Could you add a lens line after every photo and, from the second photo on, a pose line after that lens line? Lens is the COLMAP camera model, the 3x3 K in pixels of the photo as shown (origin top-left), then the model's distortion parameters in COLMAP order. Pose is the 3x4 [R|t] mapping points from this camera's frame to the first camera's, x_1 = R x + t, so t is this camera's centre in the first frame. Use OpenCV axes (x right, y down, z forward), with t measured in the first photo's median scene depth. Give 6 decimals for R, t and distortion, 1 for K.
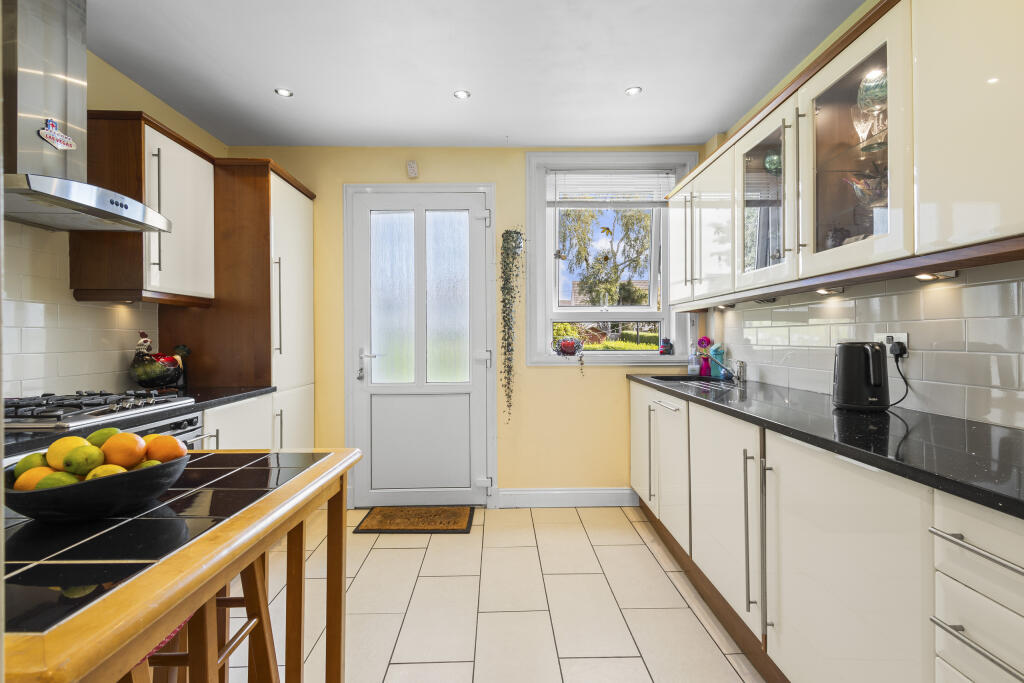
lens RADIAL K [[470.8, 0, 510.6], [0, 470.8, 340.1], [0, 0, 1]] dist [0.002945, -0.002814]
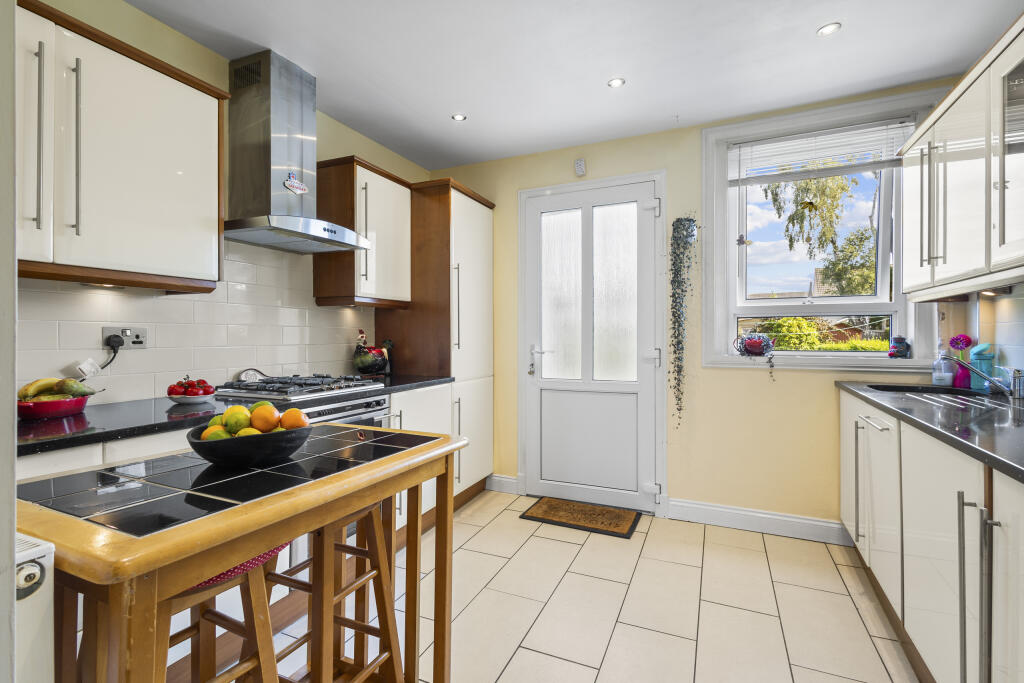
lens RADIAL K [[470.8, 0, 507.9], [0, 470.8, 338.2], [0, 0, 1]] dist [0.002945, -0.002814]
pose [[0.899310, 0.006679, -0.437261, 0.108545], [-0.005802, 0.999978, 0.003341, -0.000015], [0.437273, -0.000467, 0.899329, 0.030759]]
